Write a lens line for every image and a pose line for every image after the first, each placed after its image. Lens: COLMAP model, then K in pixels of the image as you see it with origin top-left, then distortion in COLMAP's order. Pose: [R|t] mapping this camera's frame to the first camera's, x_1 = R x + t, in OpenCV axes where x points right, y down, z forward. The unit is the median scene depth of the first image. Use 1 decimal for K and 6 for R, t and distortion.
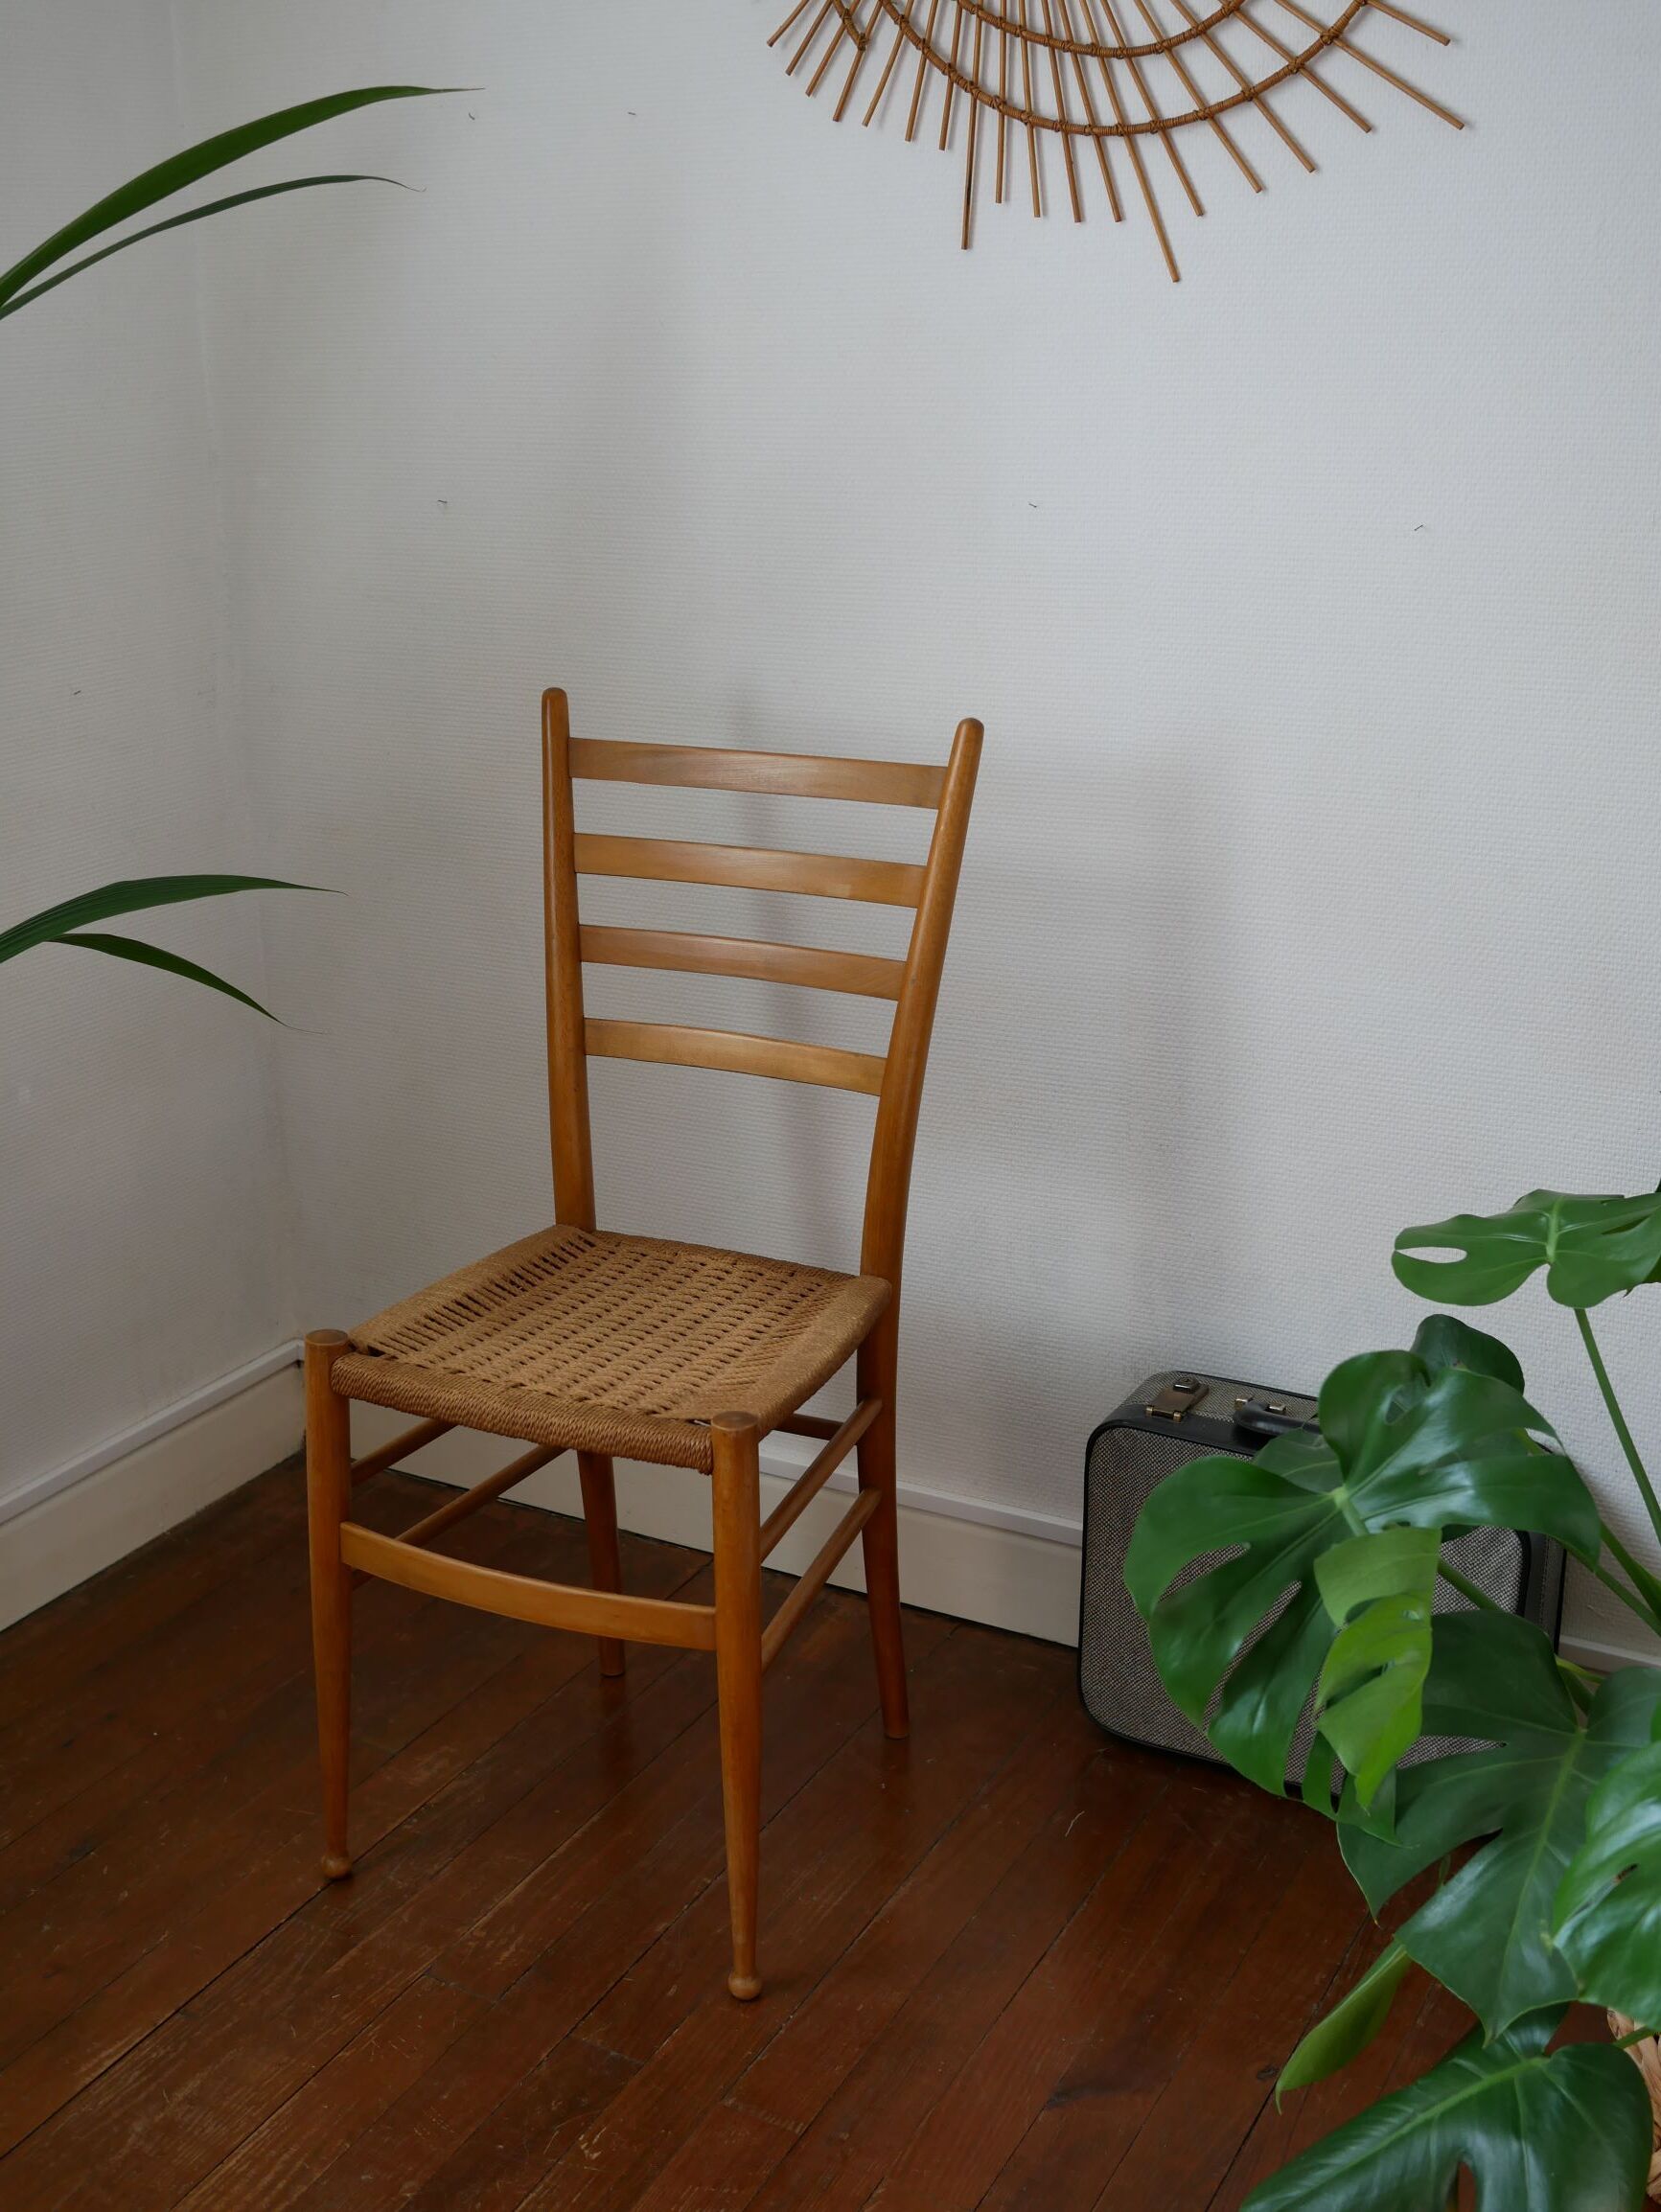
lens RADIAL K [[2496.7, 0, 824.2], [0, 2496.7, 1102.4], [0, 0, 1]] dist [-0.008337, 0.000000]
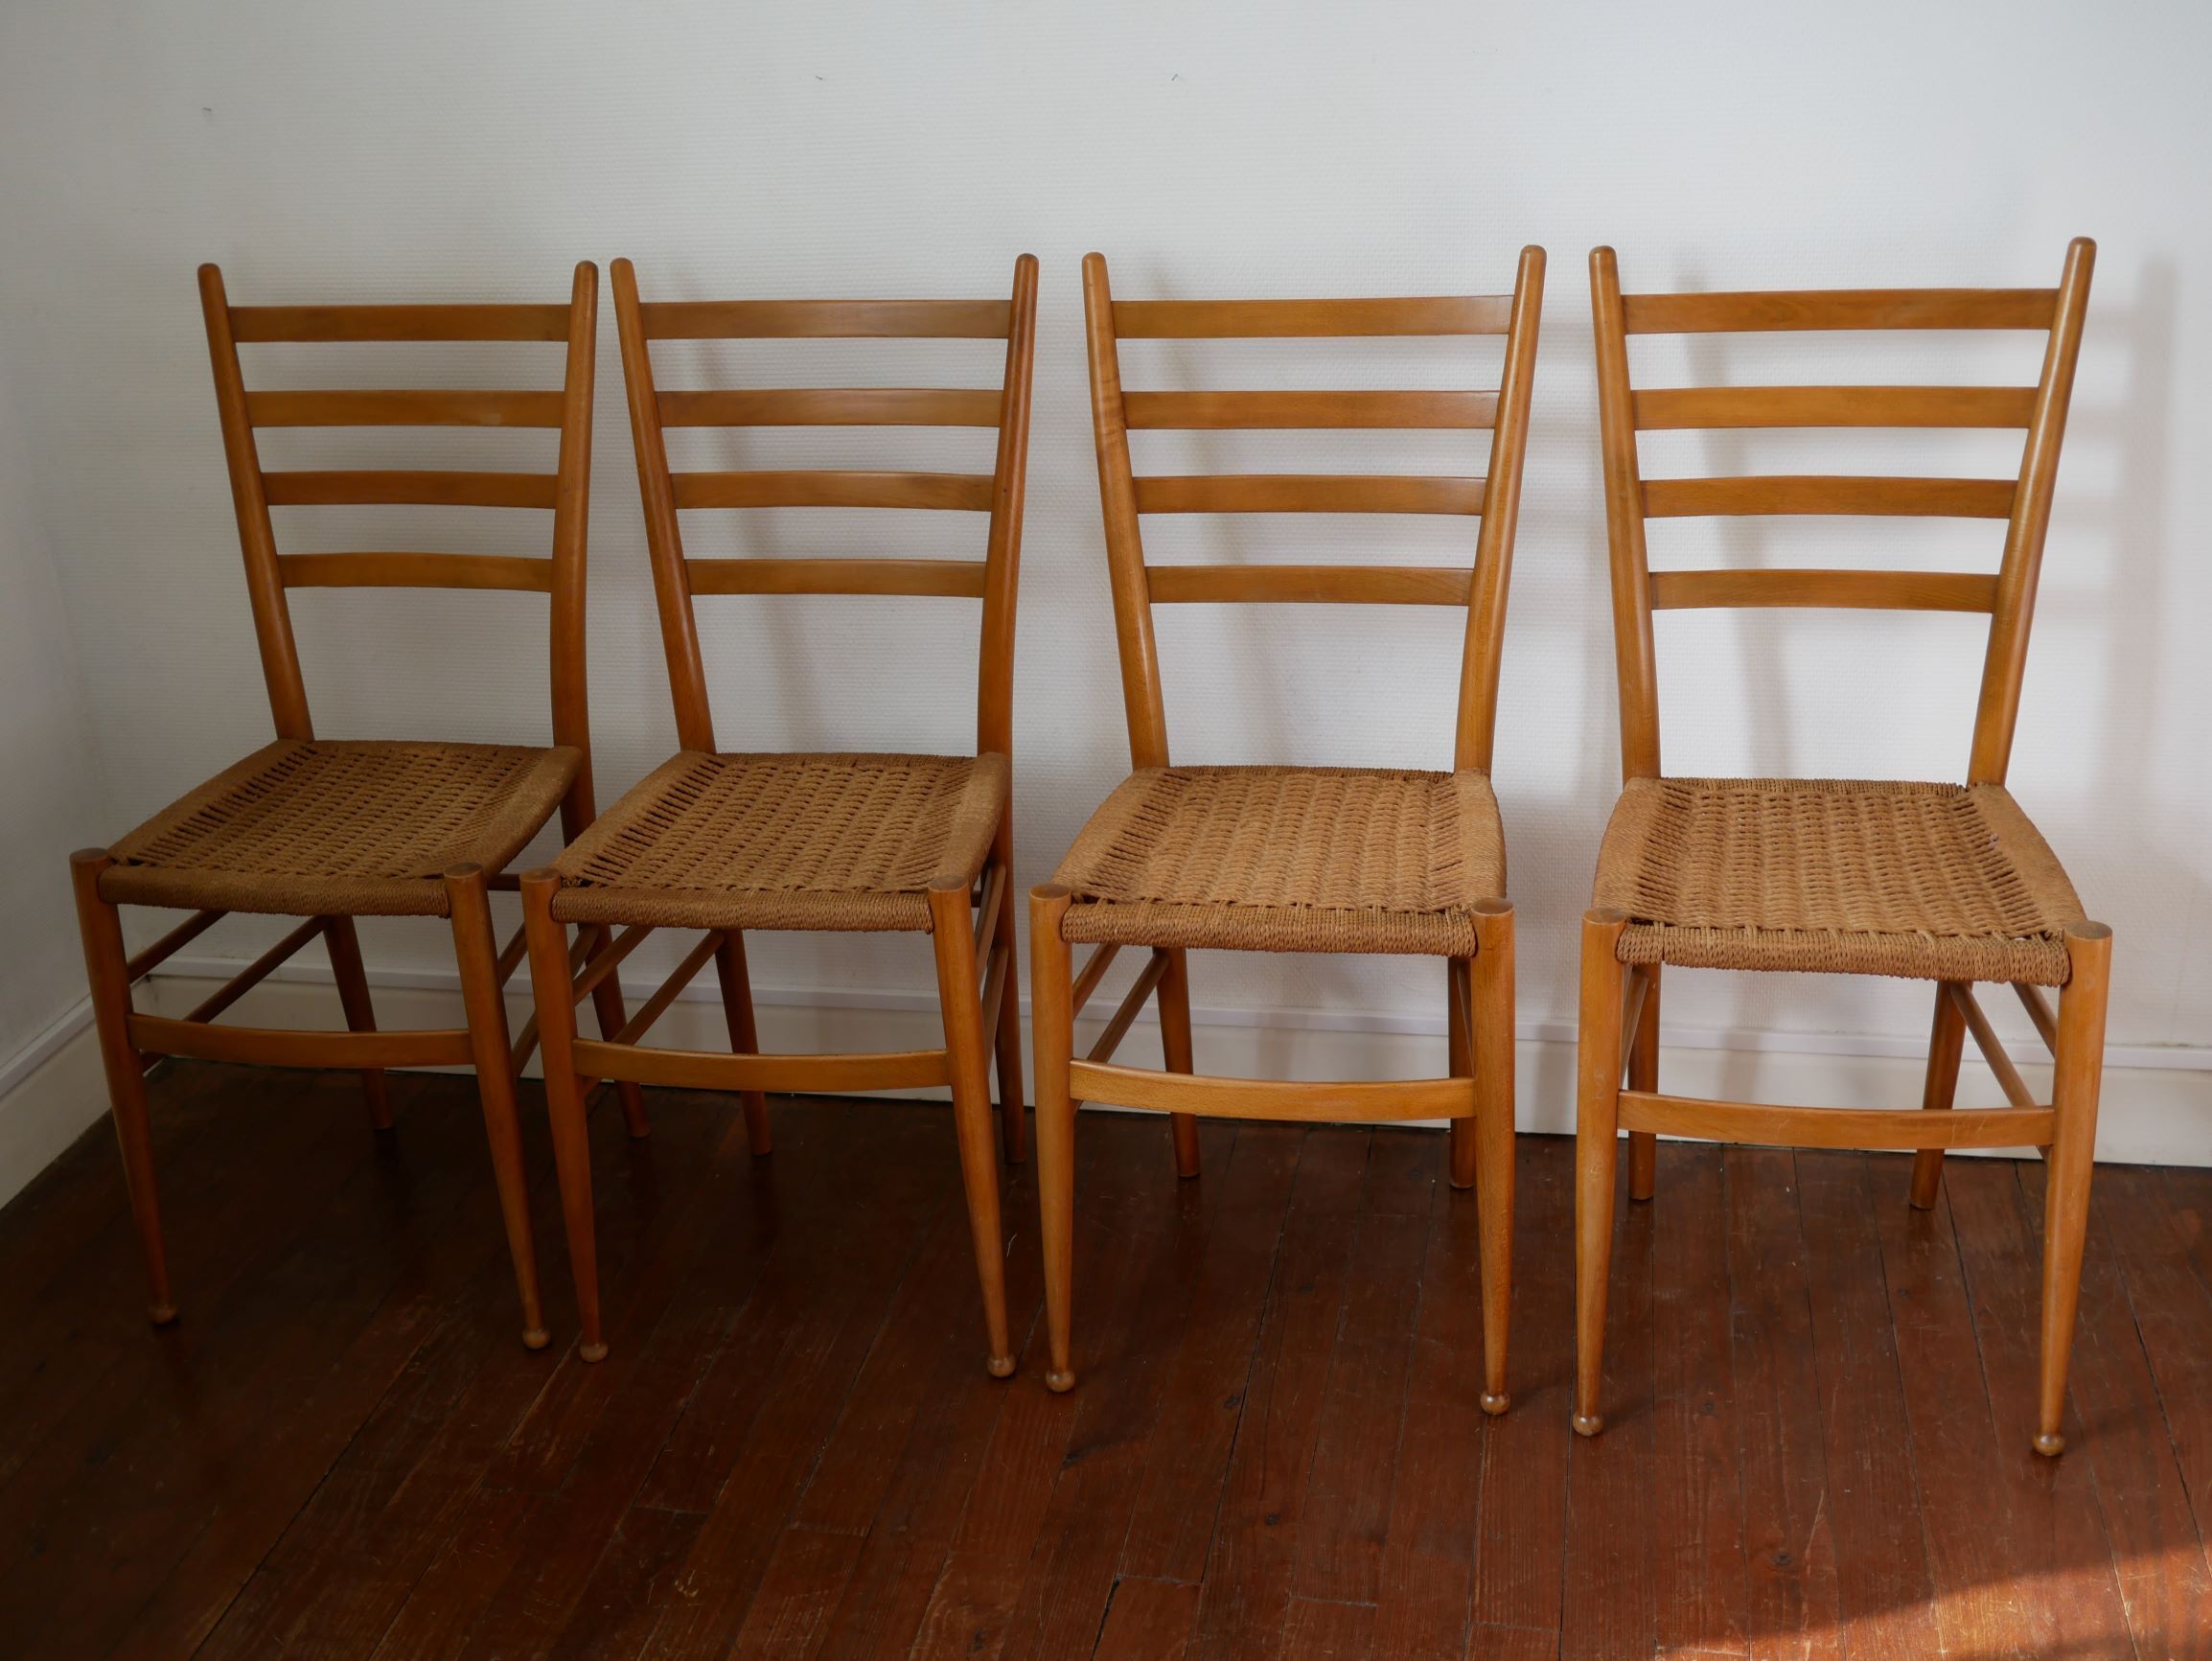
lens RADIAL K [[2496.7, 0, 1096.5], [0, 2496.7, 833.3], [0, 0, 1]] dist [-0.008337, 0.000000]
pose [[0.951103, -0.150631, 0.269655, -0.160797], [0.127978, 0.986742, 0.099806, -0.007660], [-0.281113, -0.060416, 0.957771, -0.108946]]
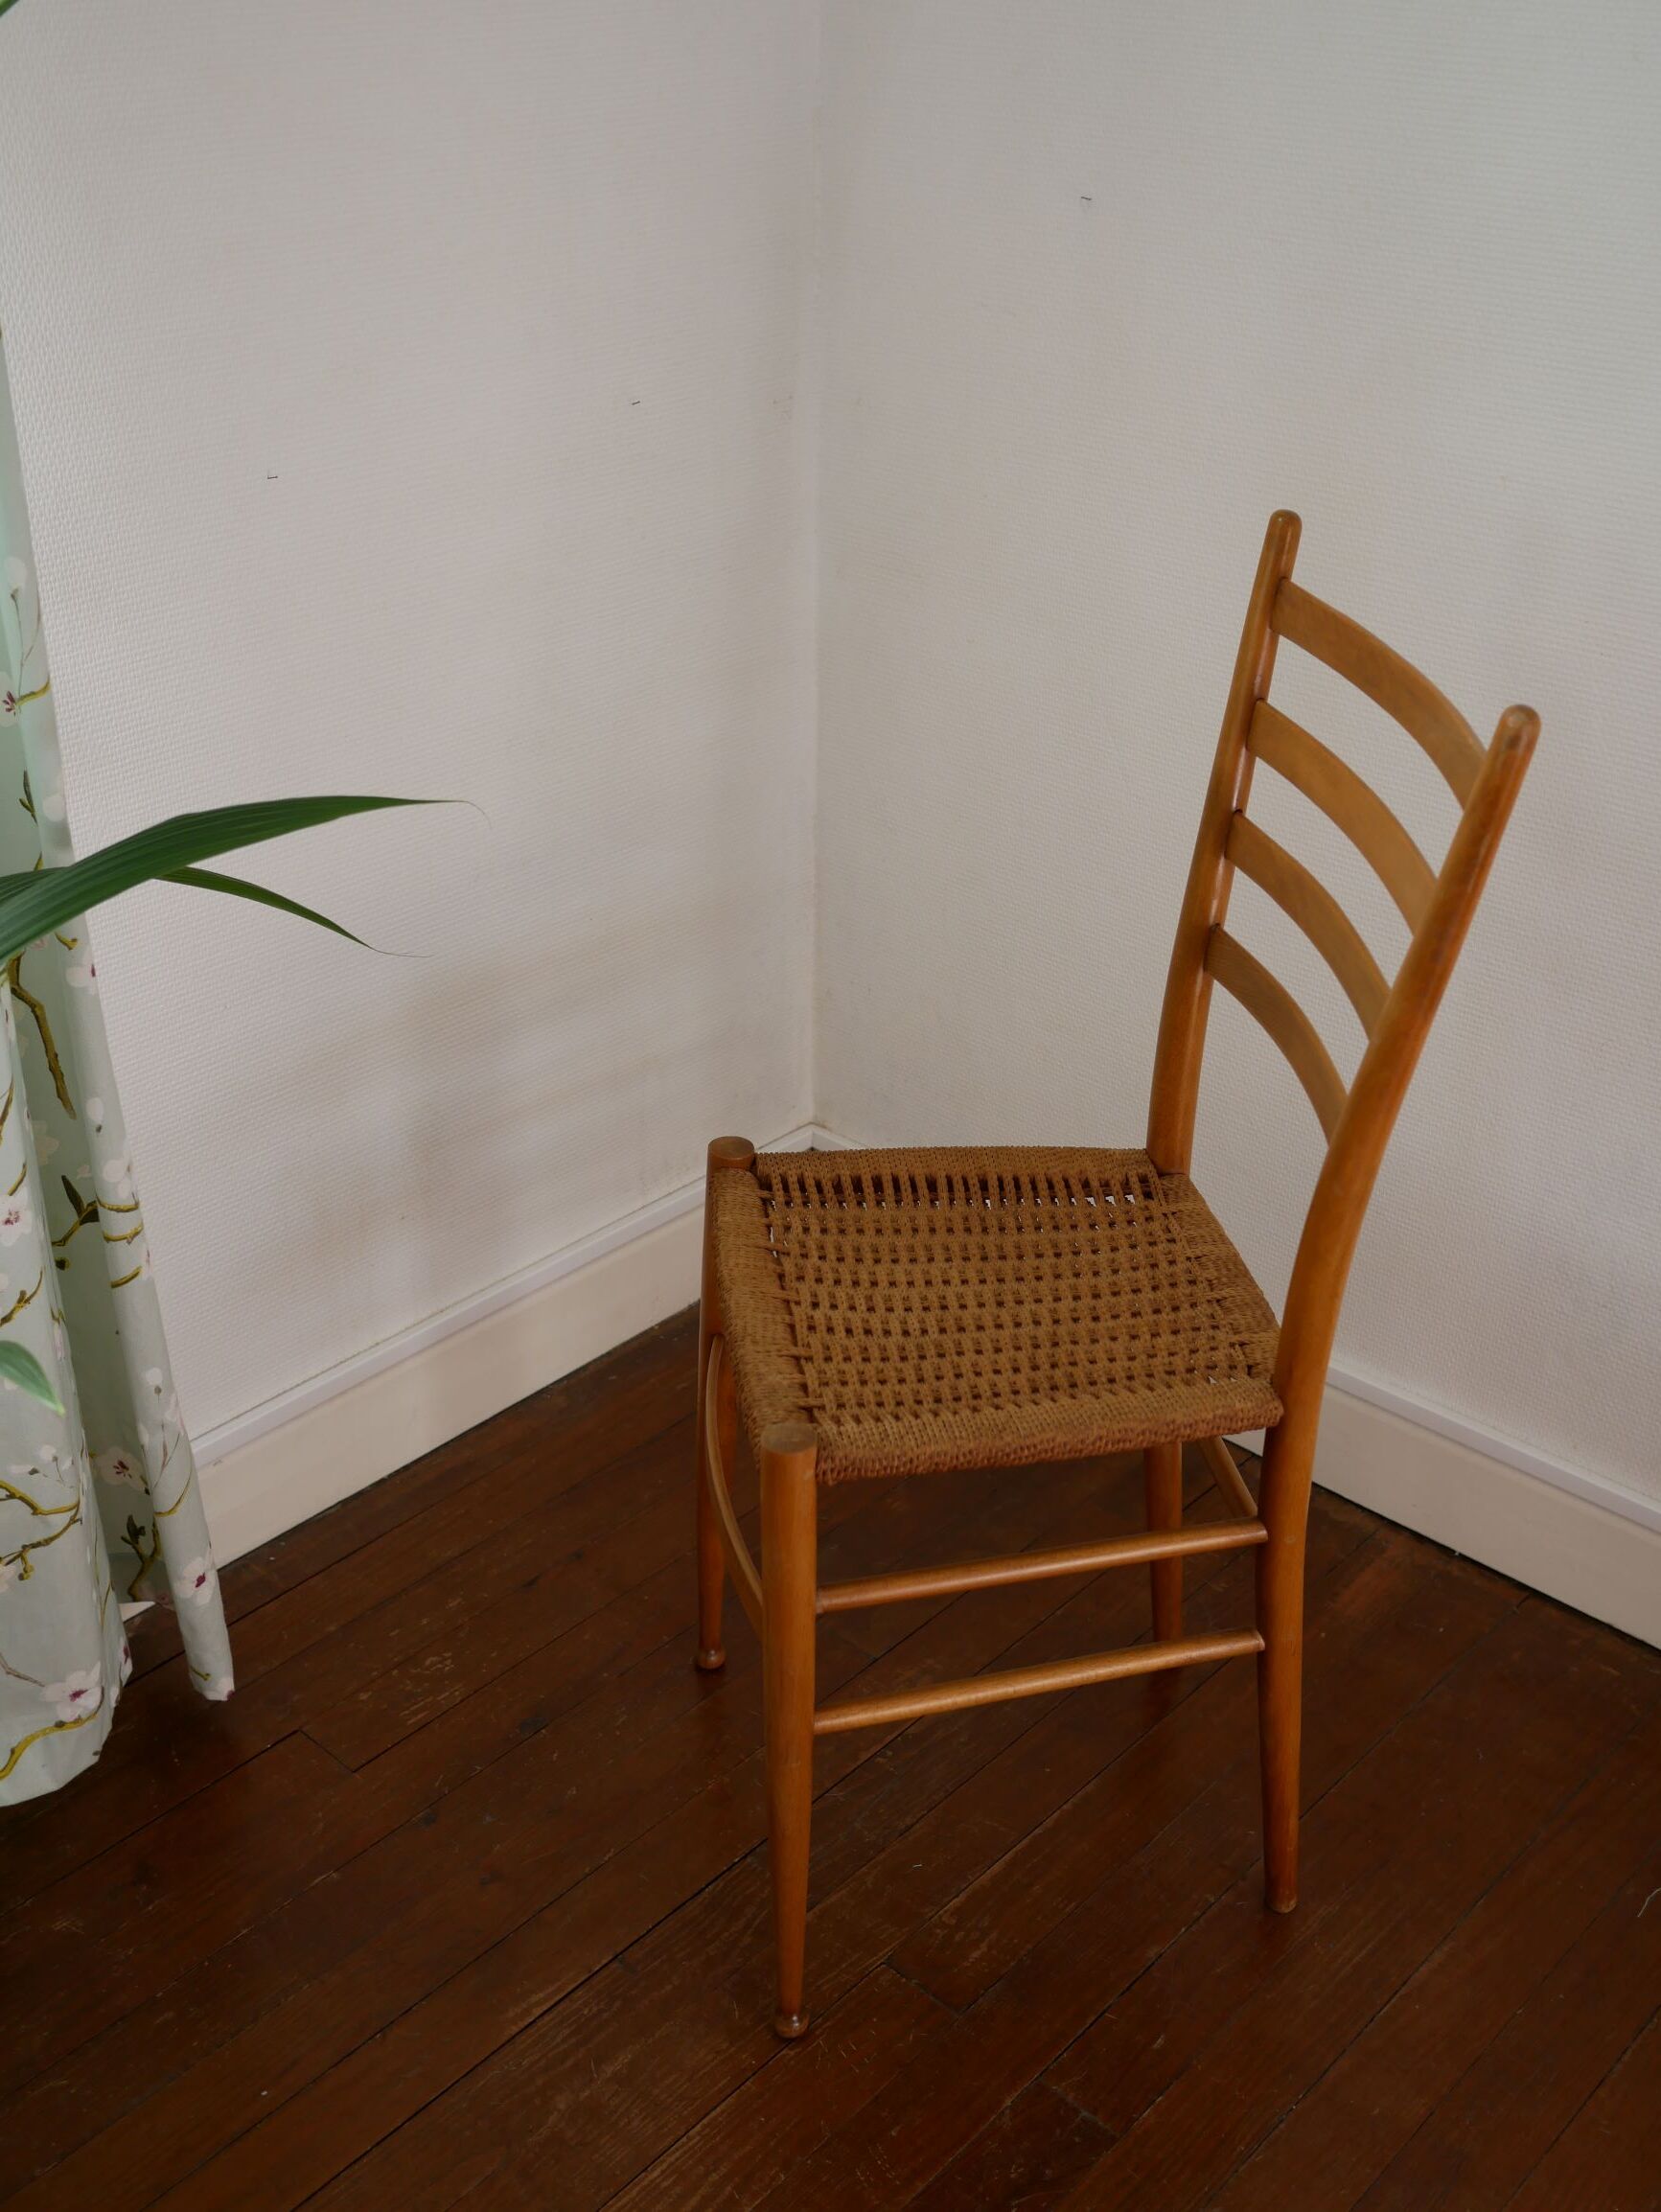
lens RADIAL K [[2496.7, 0, 830.9], [0, 2496.7, 1098.3], [0, 0, 1]] dist [-0.008337, 0.000000]
pose [[0.973575, 0.131558, -0.186666, -0.054758], [-0.097130, 0.978321, 0.182905, -0.119381], [0.206682, -0.159941, 0.965247, 0.189772]]
